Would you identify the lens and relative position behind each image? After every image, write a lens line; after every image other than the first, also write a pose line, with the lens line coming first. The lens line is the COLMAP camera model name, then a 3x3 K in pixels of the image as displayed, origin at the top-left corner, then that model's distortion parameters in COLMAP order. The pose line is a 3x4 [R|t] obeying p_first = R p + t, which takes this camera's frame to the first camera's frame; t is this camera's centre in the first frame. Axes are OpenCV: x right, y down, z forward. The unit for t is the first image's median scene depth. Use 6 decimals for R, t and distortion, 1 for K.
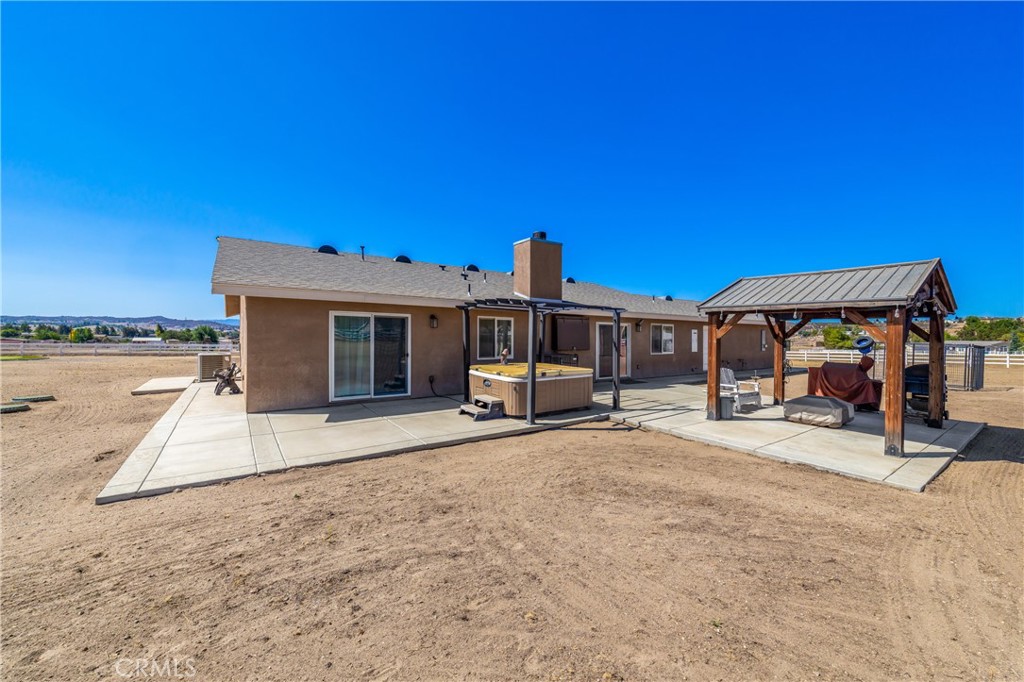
lens RADIAL K [[401.9, 0, 515.9], [0, 401.9, 342.4], [0, 0, 1]] dist [-0.000545, -0.000002]
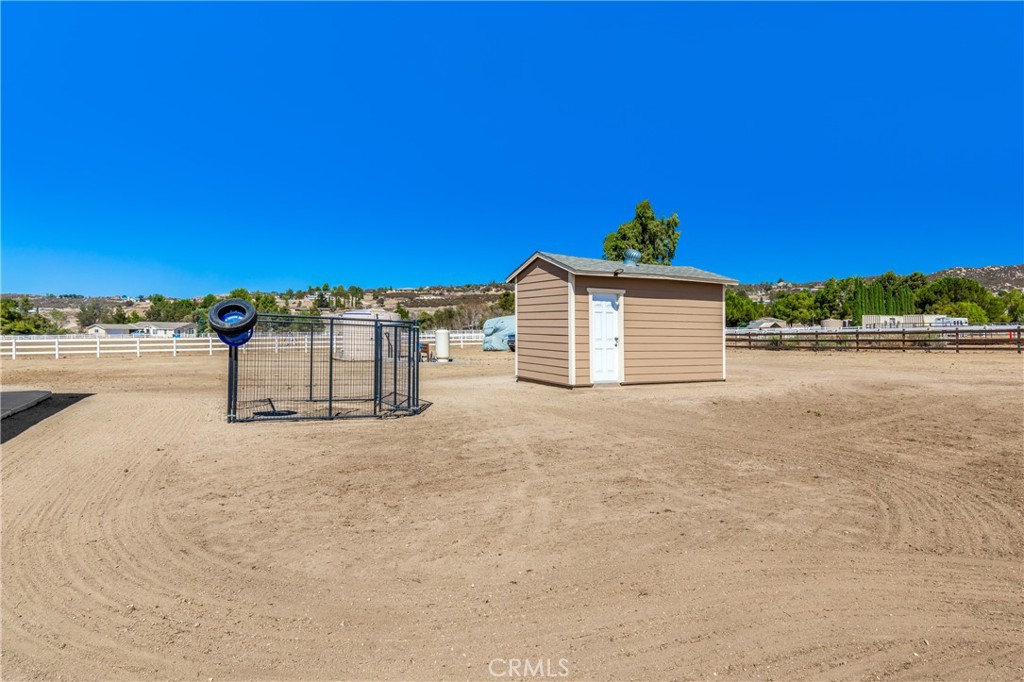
lens RADIAL K [[576.9, 0, 511.2], [0, 576.9, 336.7], [0, 0, 1]] dist [0.004135, 0.000420]
pose [[0.168591, -0.019969, 0.985484, 0.402520], [-0.001680, 0.999787, 0.020546, 0.008471], [-0.985685, -0.005120, 0.168522, 0.669503]]
